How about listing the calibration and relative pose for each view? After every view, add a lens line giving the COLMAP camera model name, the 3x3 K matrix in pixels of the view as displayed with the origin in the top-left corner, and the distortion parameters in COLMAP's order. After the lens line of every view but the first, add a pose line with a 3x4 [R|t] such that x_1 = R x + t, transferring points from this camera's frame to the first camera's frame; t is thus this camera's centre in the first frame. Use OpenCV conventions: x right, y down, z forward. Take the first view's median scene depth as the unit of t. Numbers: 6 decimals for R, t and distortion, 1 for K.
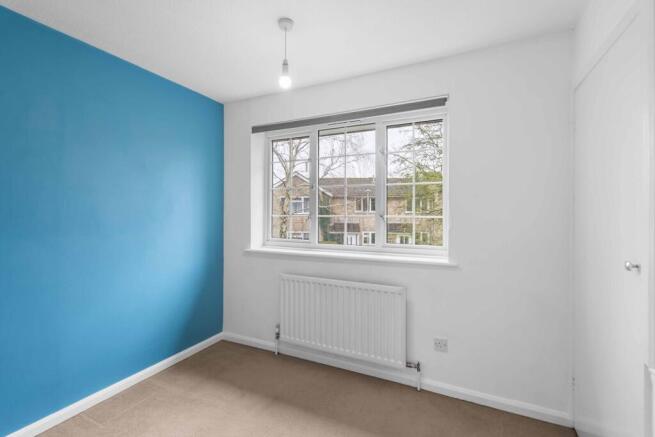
lens RADIAL K [[297.0, 0, 327.9], [0, 297.0, 219.8], [0, 0, 1]] dist [-0.000303, 0.001070]
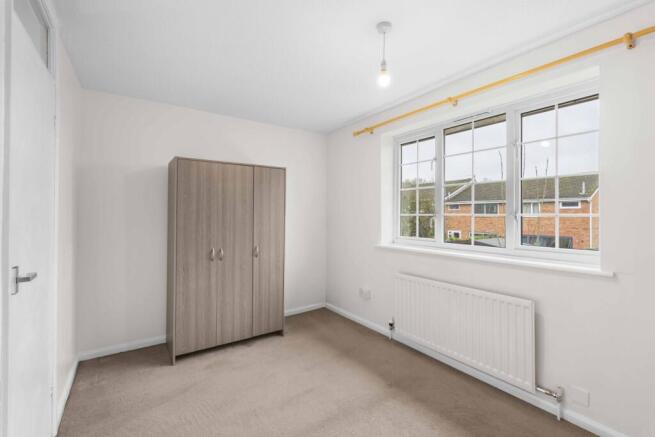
lens RADIAL K [[297.0, 0, 327.1], [0, 297.0, 215.2], [0, 0, 1]] dist [-0.000303, 0.001070]
pose [[0.872901, -0.000840, -0.487896, 0.124424], [-0.005621, 0.999915, -0.011779, 0.002257], [0.487864, 0.013025, 0.872822, -0.064948]]
